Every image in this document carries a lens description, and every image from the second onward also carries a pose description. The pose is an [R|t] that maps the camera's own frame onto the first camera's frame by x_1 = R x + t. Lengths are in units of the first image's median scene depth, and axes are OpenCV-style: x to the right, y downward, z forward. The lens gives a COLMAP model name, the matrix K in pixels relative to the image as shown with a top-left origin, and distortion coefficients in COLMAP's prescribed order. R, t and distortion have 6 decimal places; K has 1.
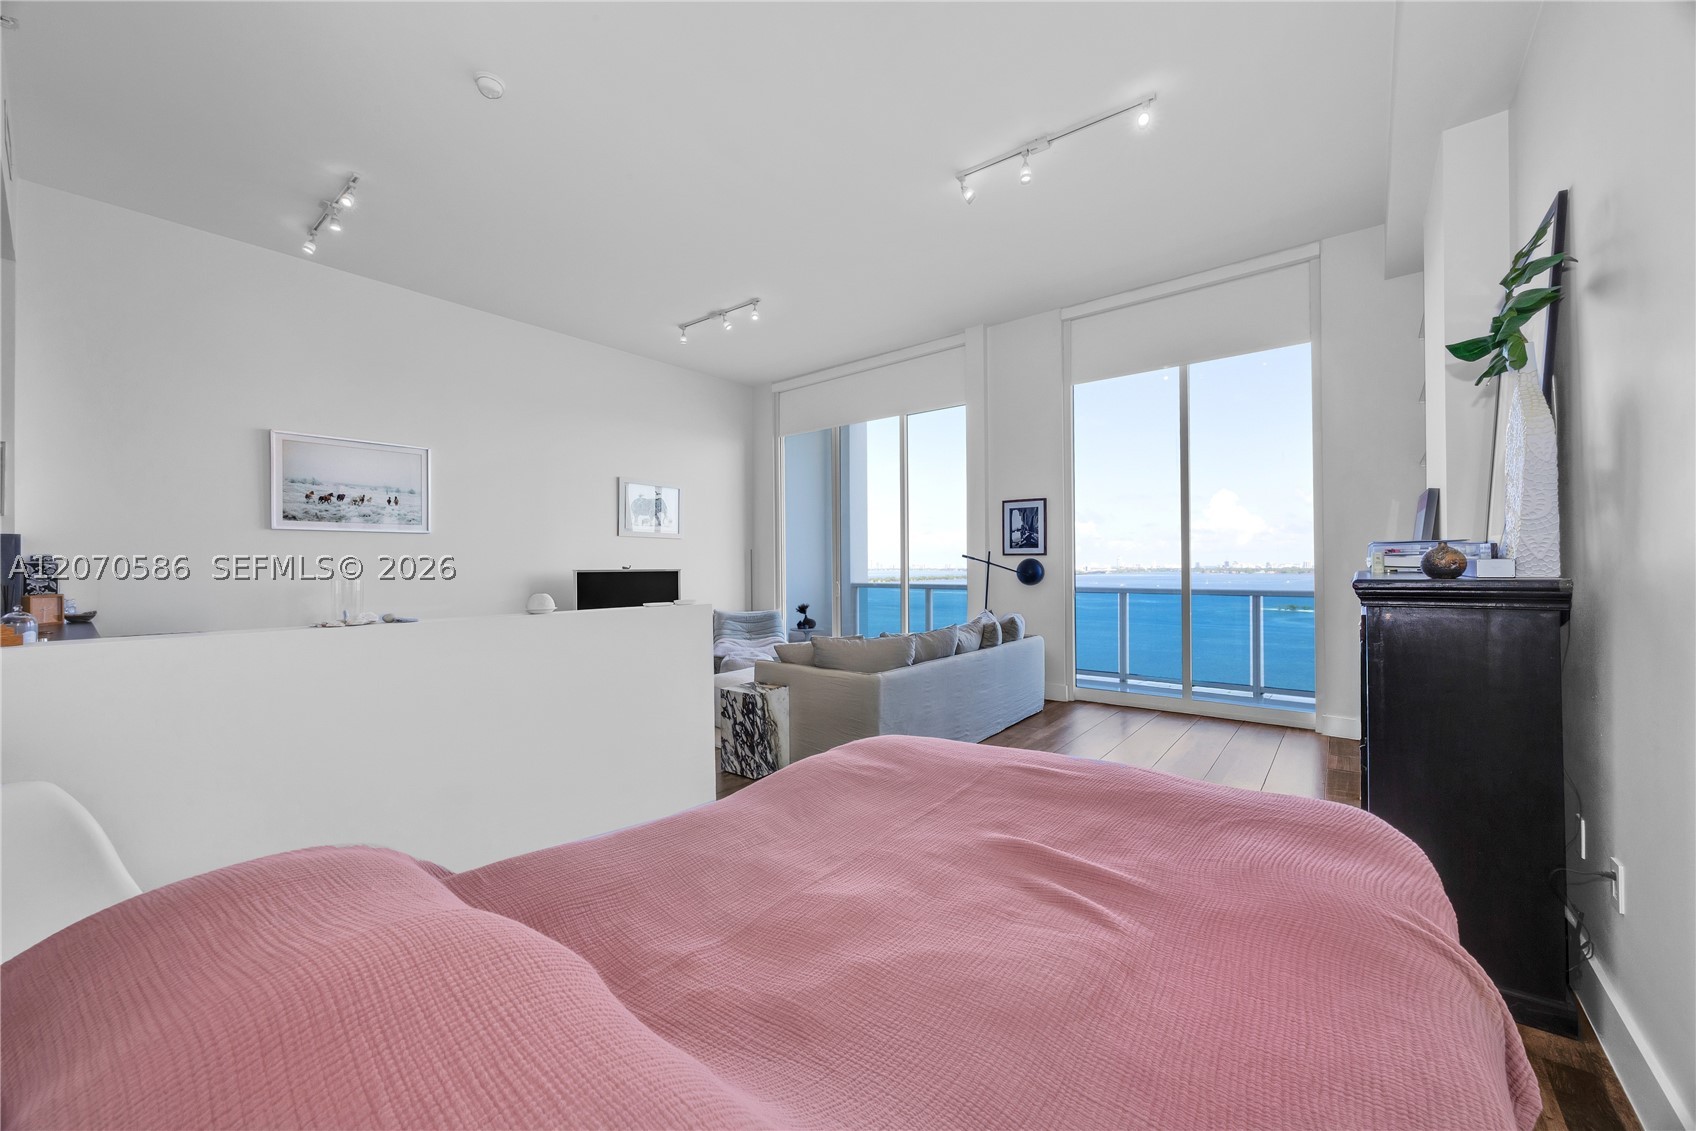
lens RADIAL K [[641.1, 0, 848.2], [0, 641.1, 561.3], [0, 0, 1]] dist [-0.003312, 0.000211]
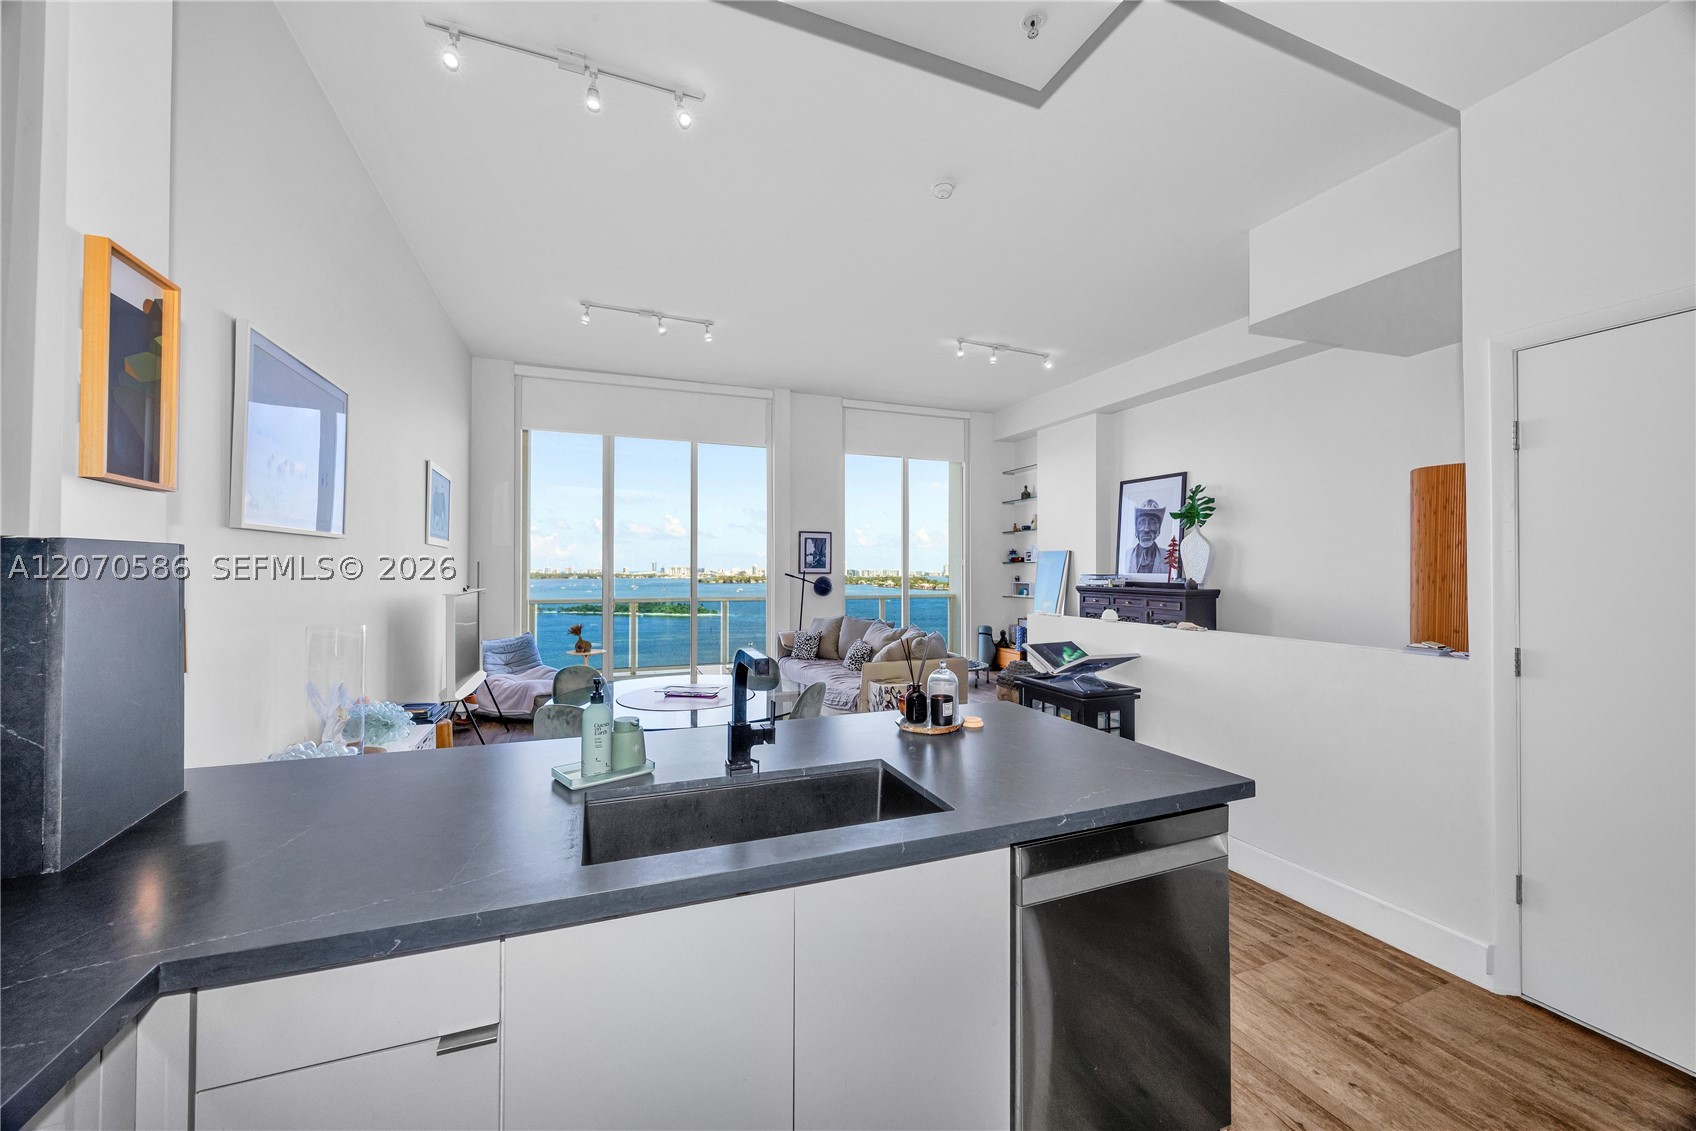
lens RADIAL K [[641.1, 0, 850.4], [0, 641.1, 567.7], [0, 0, 1]] dist [-0.003312, 0.000211]
pose [[0.487448, 0.007684, 0.873118, -0.958720], [-0.008925, 0.999953, -0.003817, -0.019614], [-0.873106, -0.005932, 0.487494, 0.325625]]
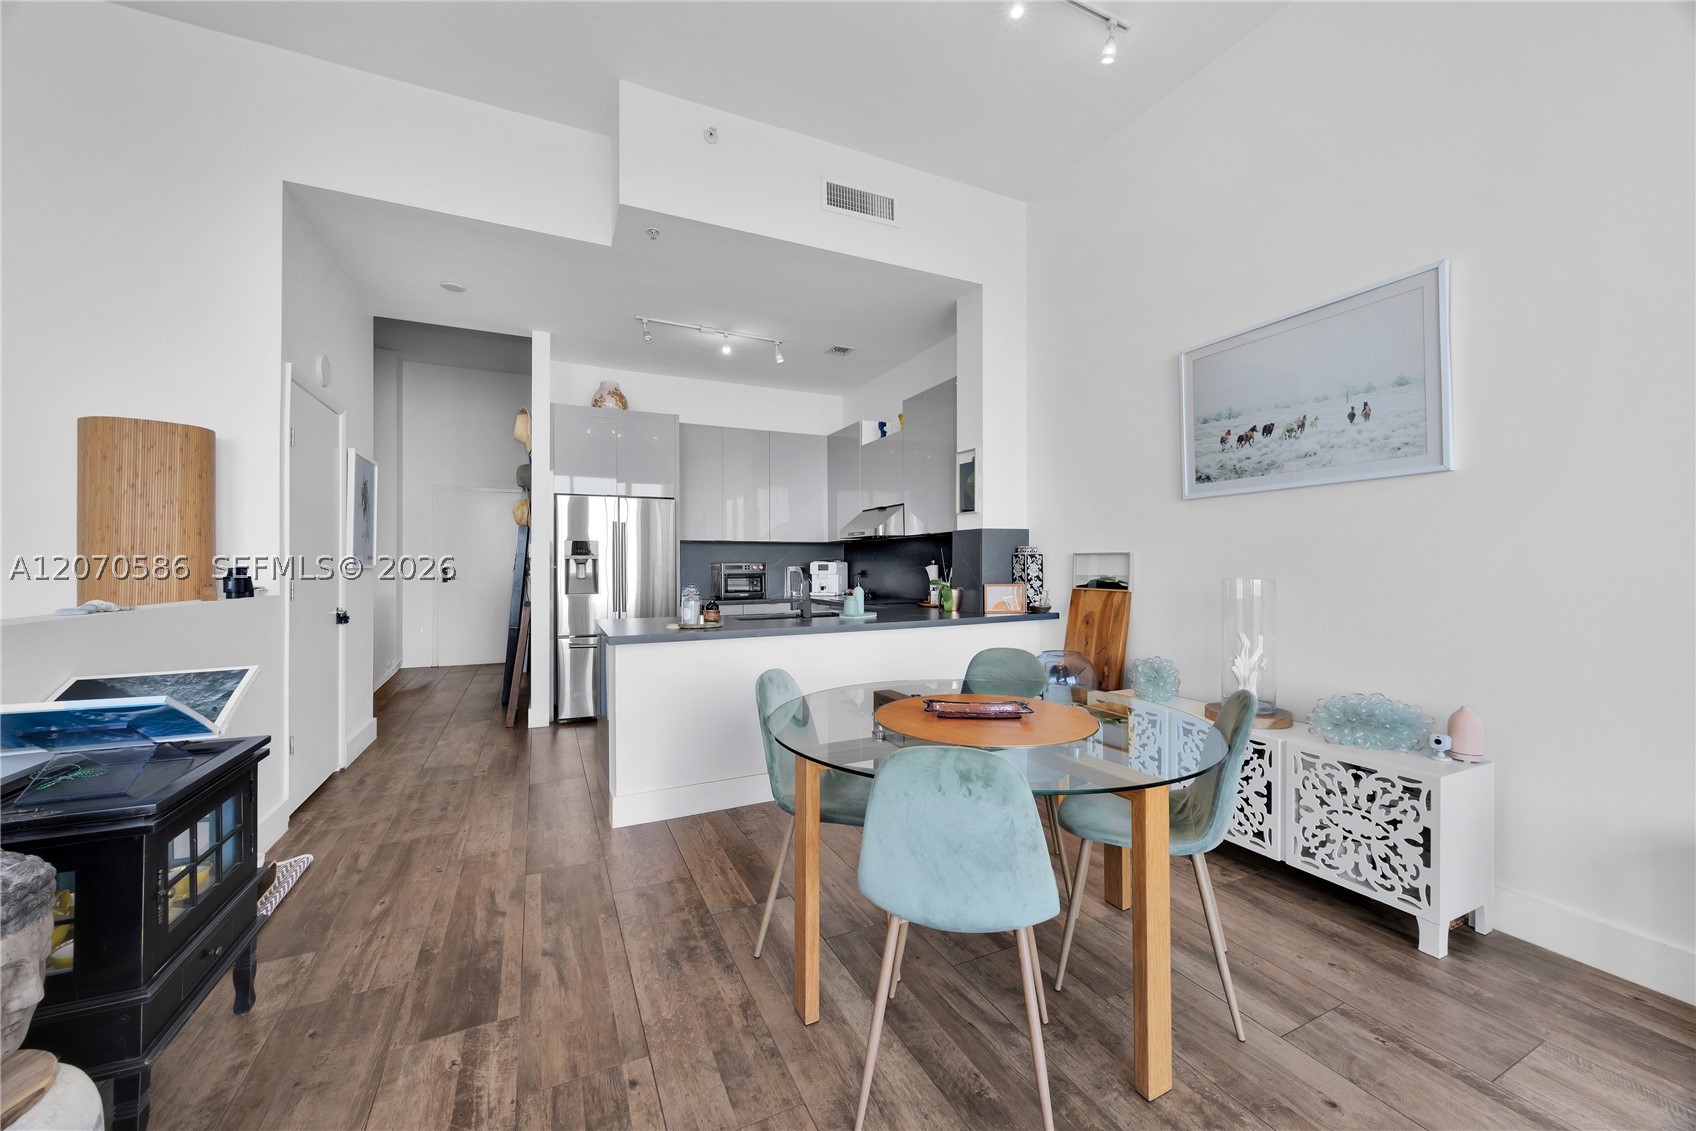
lens RADIAL K [[641.1, 0, 849.2], [0, 641.1, 564.4], [0, 0, 1]] dist [-0.003312, 0.000211]
pose [[-0.430944, 0.004782, -0.902366, -0.127256], [0.009462, 0.999955, 0.000781, 0.011951], [0.902329, -0.008202, -0.430970, 0.852005]]
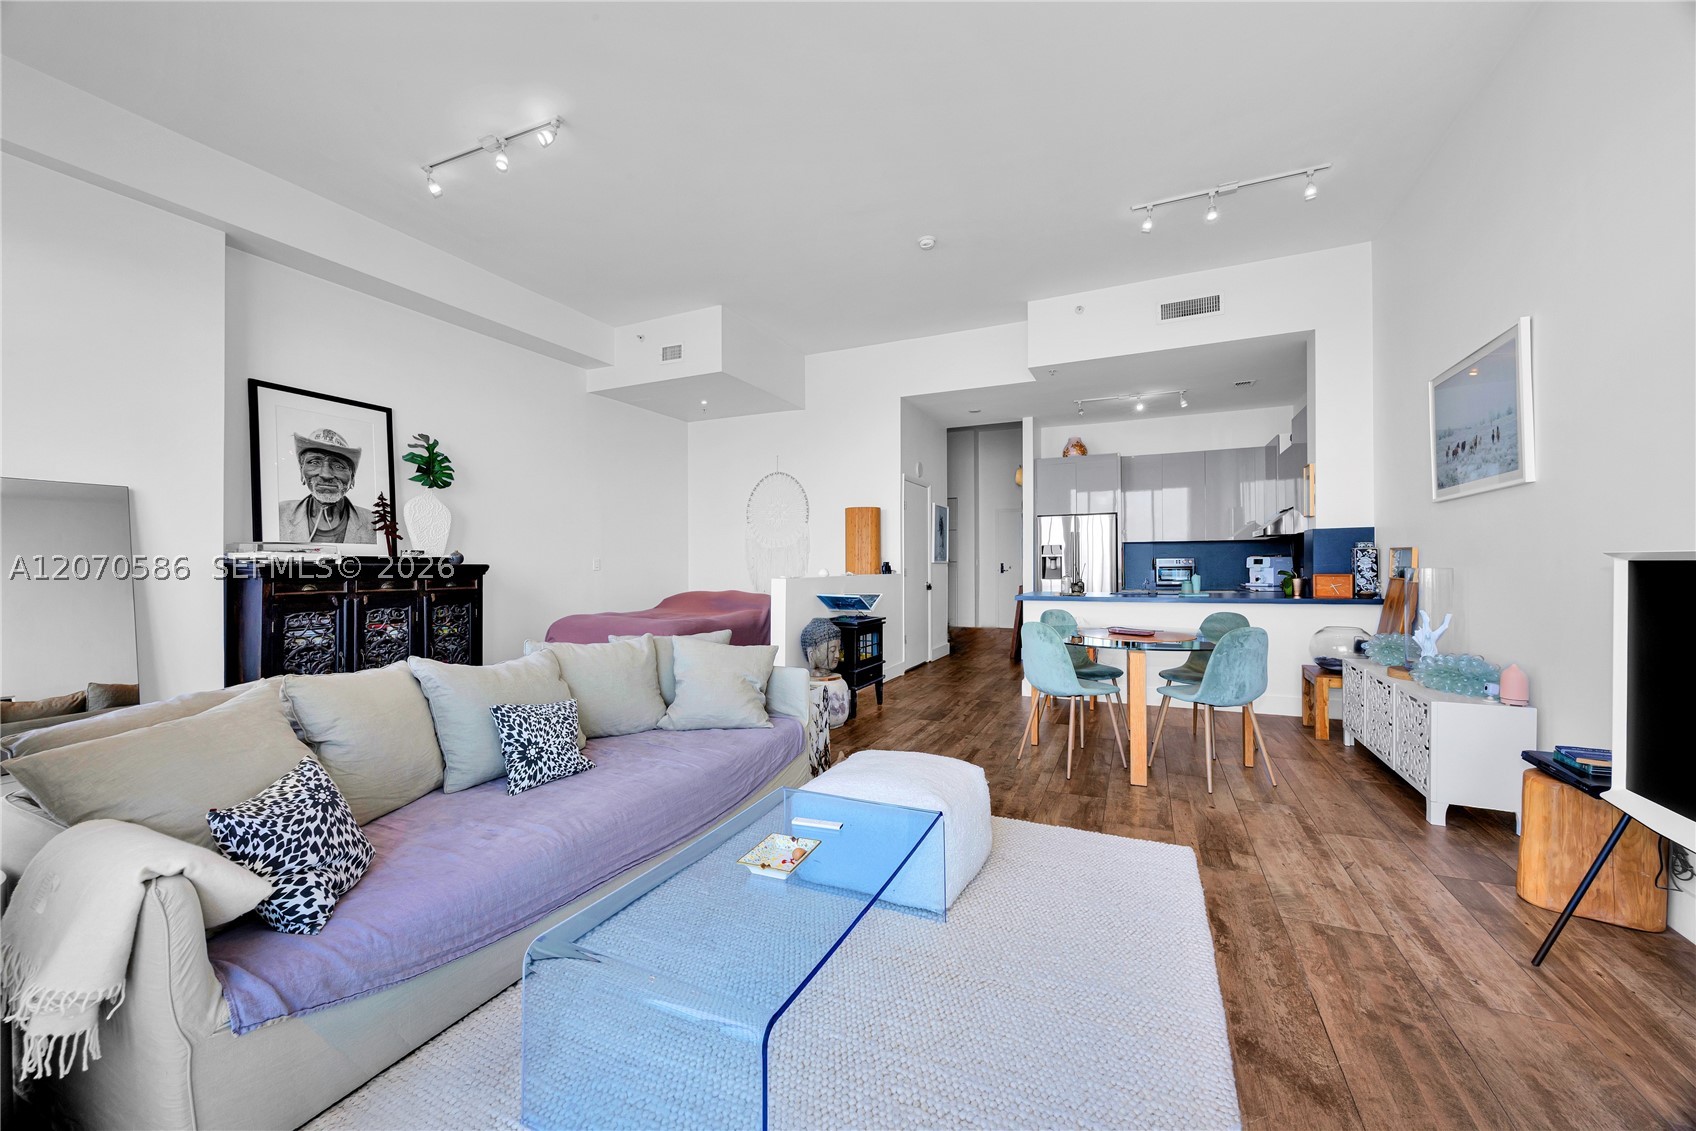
lens RADIAL K [[641.1, 0, 846.8], [0, 641.1, 567.5], [0, 0, 1]] dist [-0.003312, 0.000211]
pose [[-0.970875, 0.010316, -0.239363, 0.003344], [0.010098, 0.999947, 0.002139, 0.018018], [0.239372, -0.000340, -0.970928, 1.401064]]
